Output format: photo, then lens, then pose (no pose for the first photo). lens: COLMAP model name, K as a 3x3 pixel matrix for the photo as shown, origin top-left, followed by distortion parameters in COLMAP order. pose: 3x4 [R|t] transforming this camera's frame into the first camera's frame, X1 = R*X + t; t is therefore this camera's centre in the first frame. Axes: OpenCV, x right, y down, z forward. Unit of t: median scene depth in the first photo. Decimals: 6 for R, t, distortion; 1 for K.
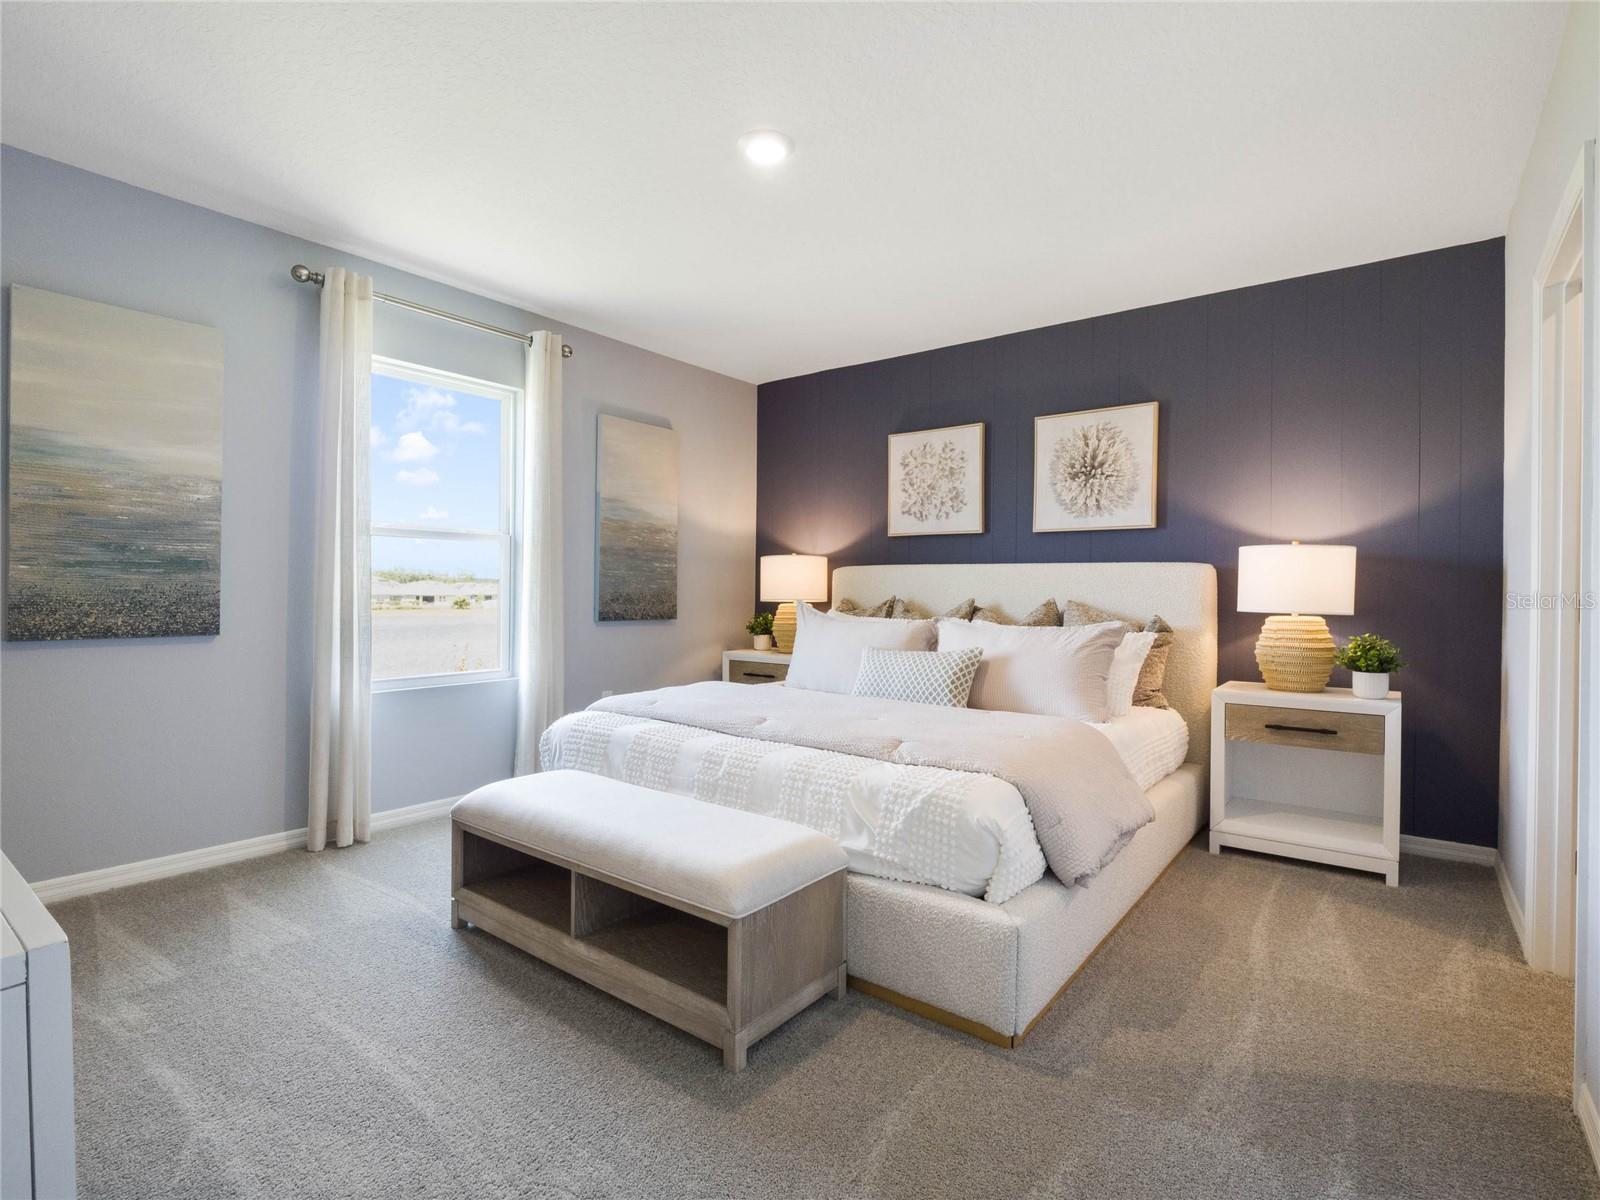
lens RADIAL K [[769.7, 0, 805.7], [0, 769.7, 592.4], [0, 0, 1]] dist [-0.019010, -0.000084]
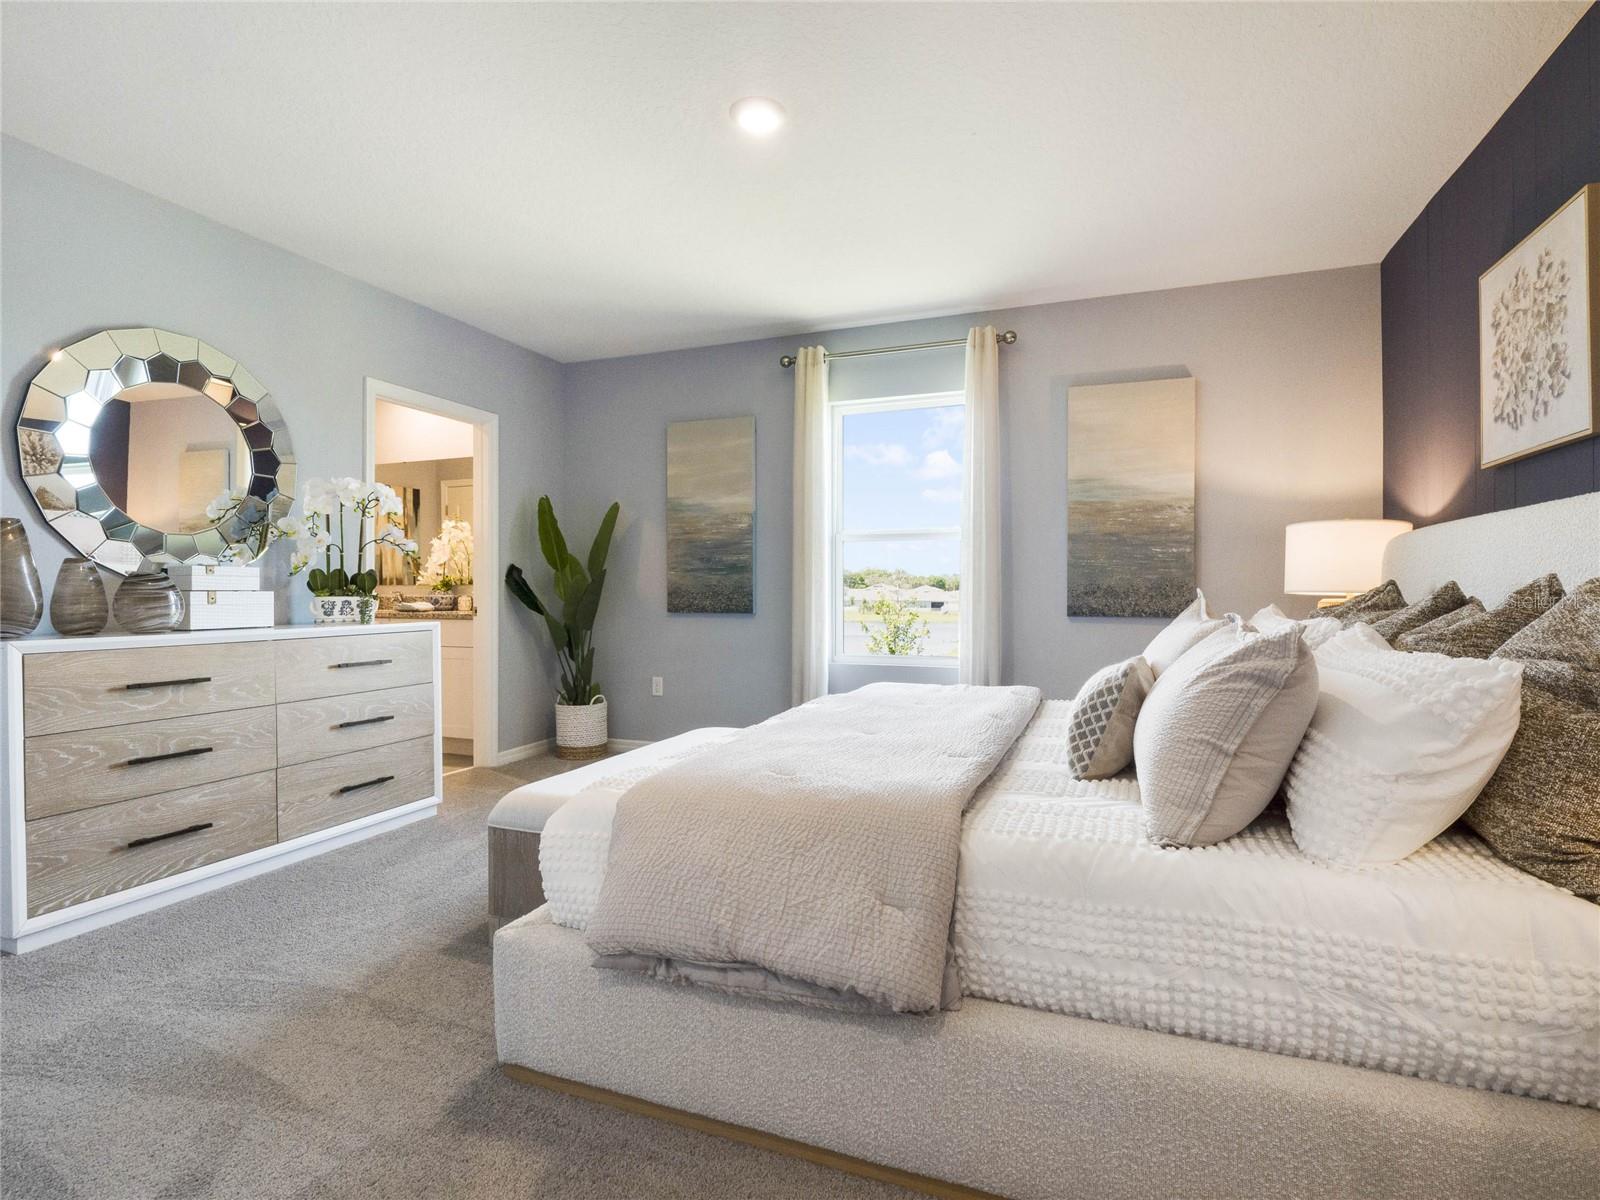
lens RADIAL K [[769.7, 0, 805.7], [0, 769.7, 592.4], [0, 0, 1]] dist [-0.019010, -0.000084]
pose [[0.282066, -0.008832, -0.959354, 0.537580], [-0.002554, 0.999947, -0.009956, 0.020075], [0.959392, 0.005259, 0.282028, 0.468581]]
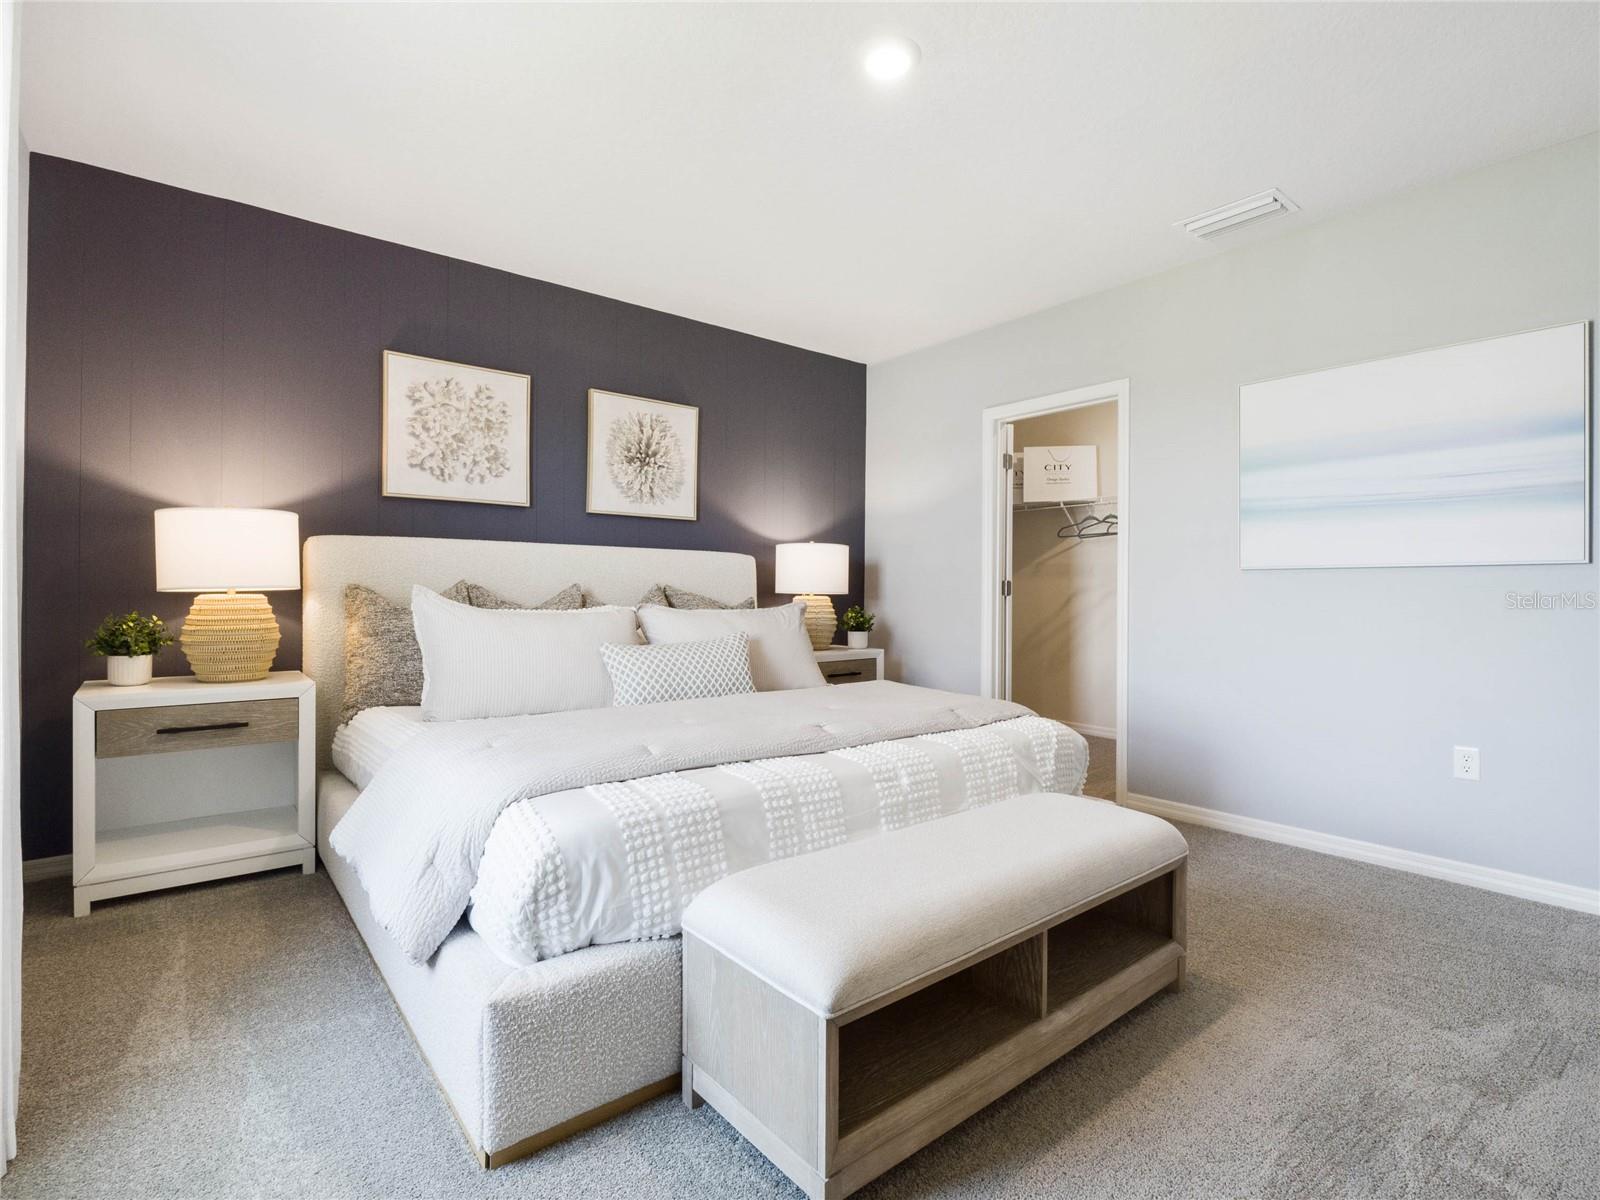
lens RADIAL K [[787.7, 0, 800.0], [0, 787.7, 600.0], [0, 0, 1]] dist [0.043896, -0.000094]
pose [[0.232483, -0.030990, 0.972107, -0.586574], [-0.008874, 0.999383, 0.033981, -0.006030], [-0.972560, -0.016526, 0.232064, 0.523918]]
